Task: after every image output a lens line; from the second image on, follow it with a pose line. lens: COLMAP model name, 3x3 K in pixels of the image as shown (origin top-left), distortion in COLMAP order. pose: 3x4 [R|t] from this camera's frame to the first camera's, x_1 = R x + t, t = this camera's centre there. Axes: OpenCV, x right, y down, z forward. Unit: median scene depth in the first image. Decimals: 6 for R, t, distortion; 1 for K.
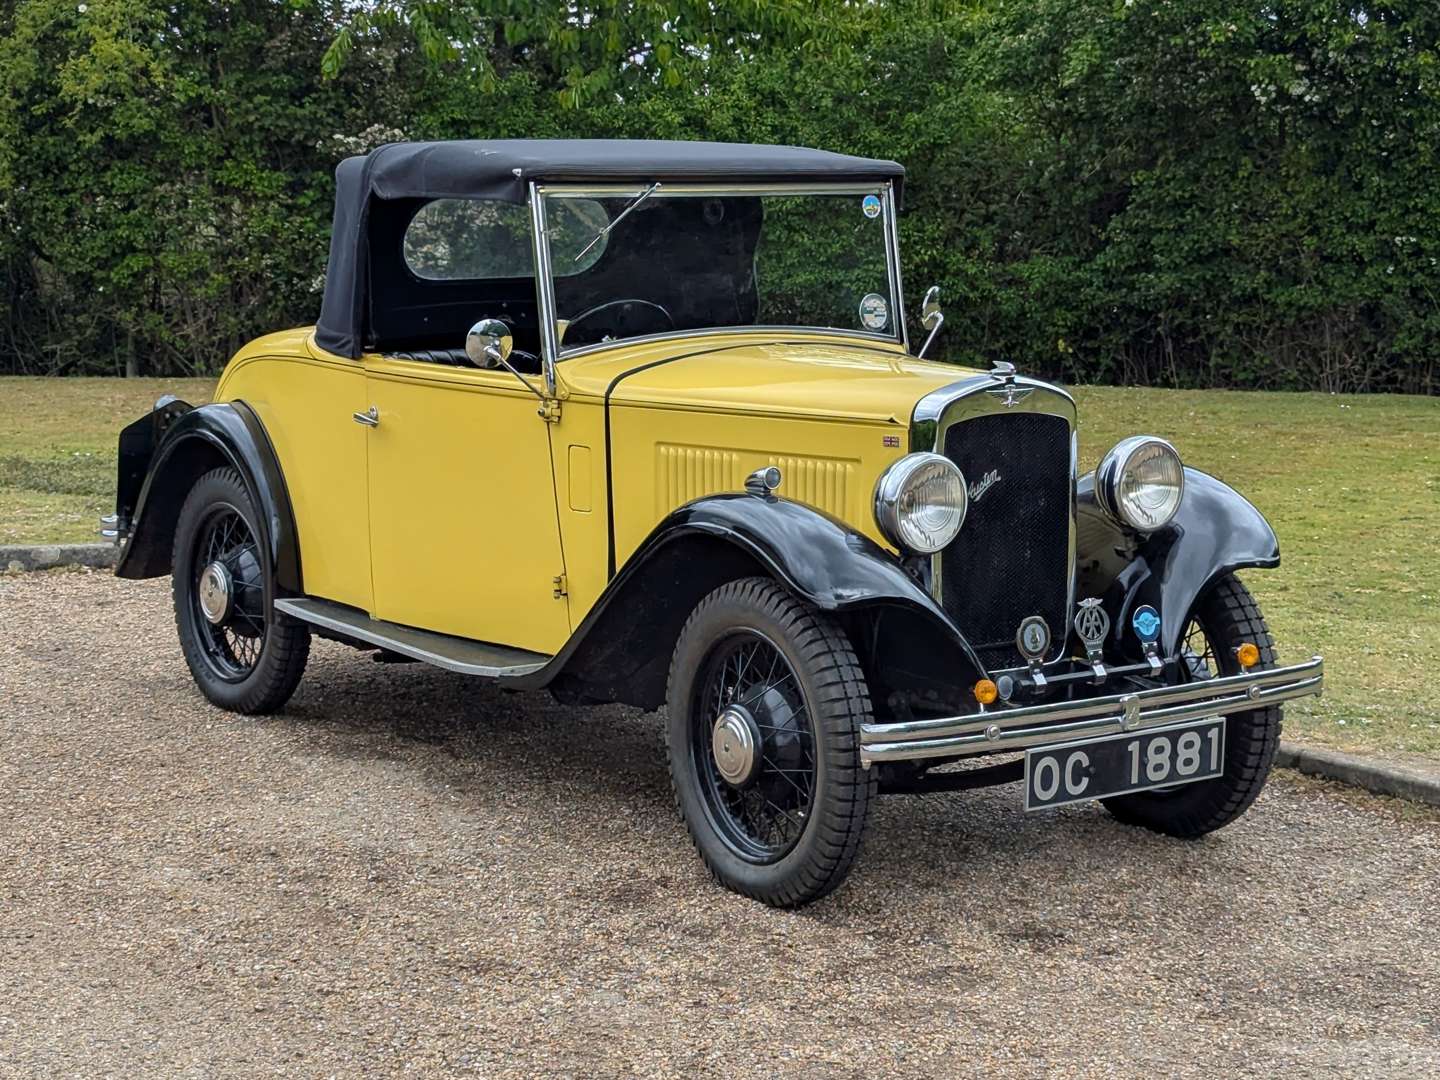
lens RADIAL K [[2848.0, 0, 719.3], [0, 2848.0, 507.5], [0, 0, 1]] dist [0.104179, 0.159435]
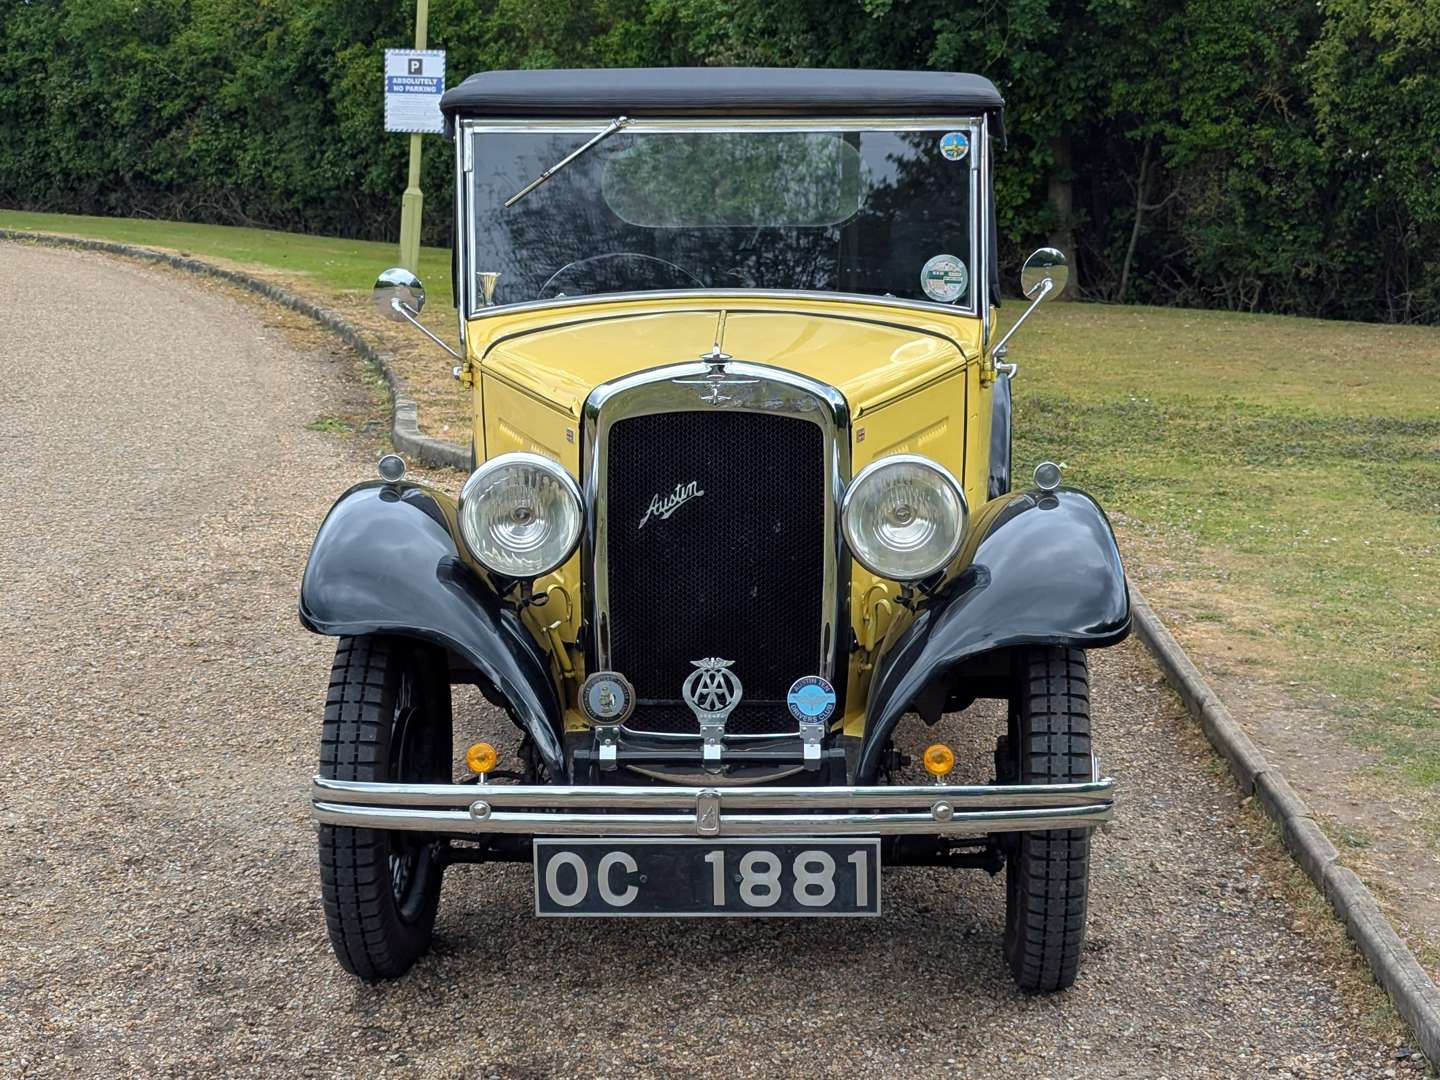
lens RADIAL K [[2579.4, 0, 721.4], [0, 2579.4, 585.4], [0, 0, 1]] dist [0.149324, -0.814313]
pose [[0.792010, 0.105533, -0.601318, 0.544876], [-0.070323, 0.994160, 0.081853, -0.044432], [0.606444, -0.022542, 0.794806, 0.446663]]
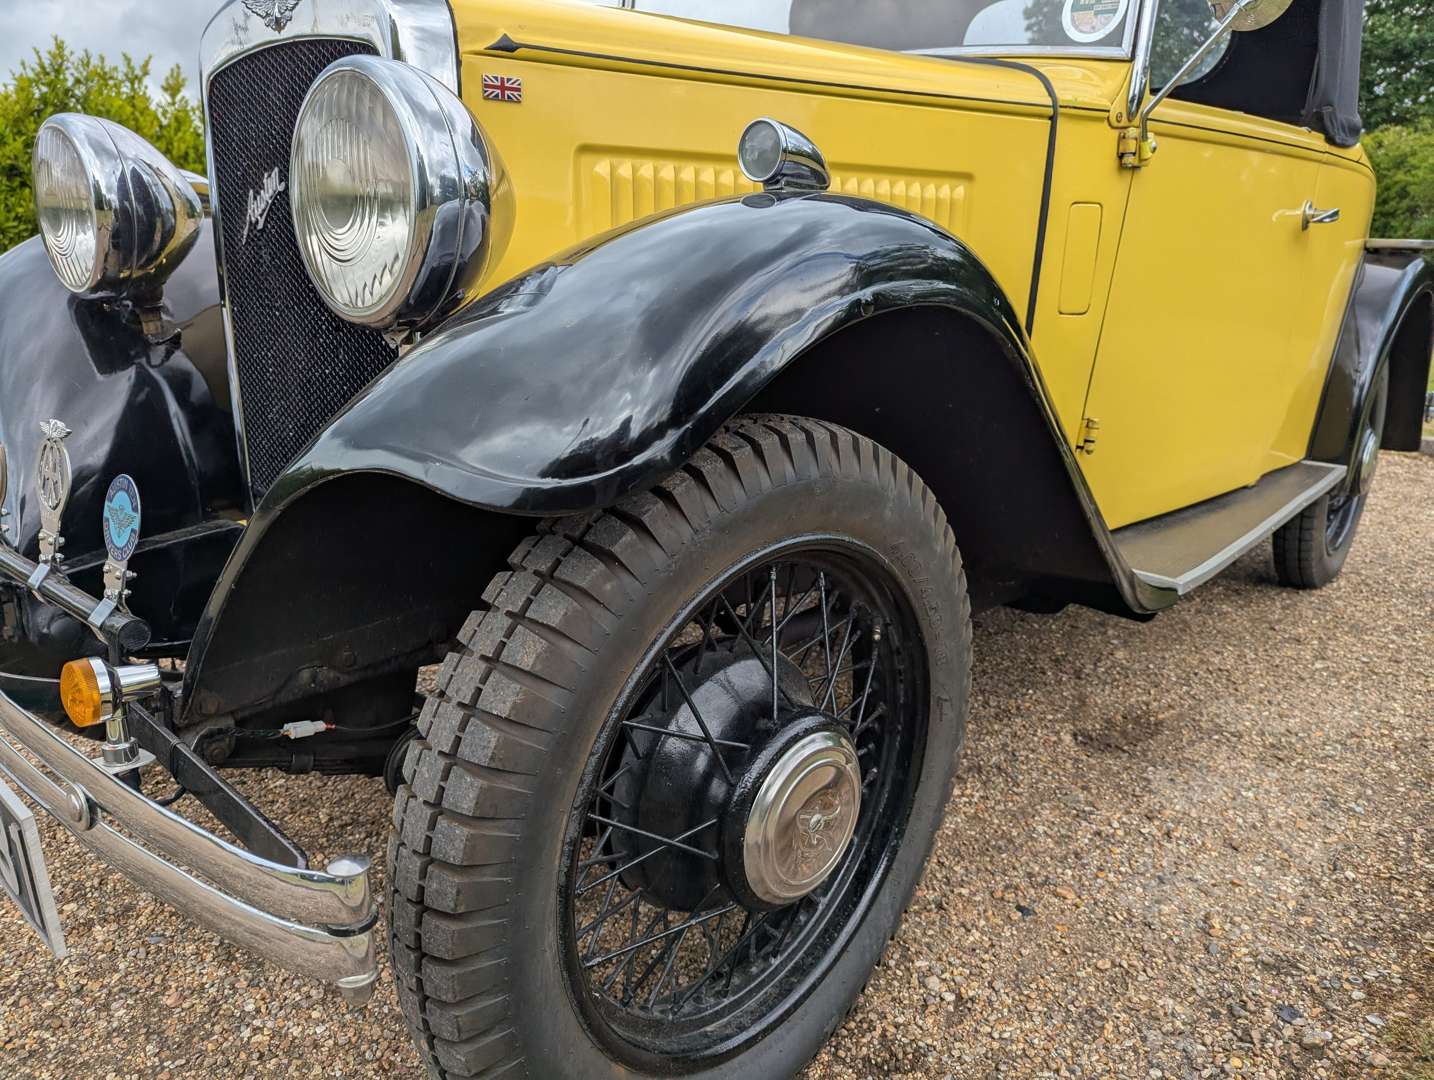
lens RADIAL K [[1012.5, 0, 712.8], [0, 1012.5, 553.5], [0, 0, 1]] dist [0.028470, -0.001758]
pose [[0.214626, 0.265600, -0.939889, 0.310265], [-0.141673, 0.960603, 0.239102, -0.001465], [0.966367, 0.081839, 0.243799, 1.057684]]
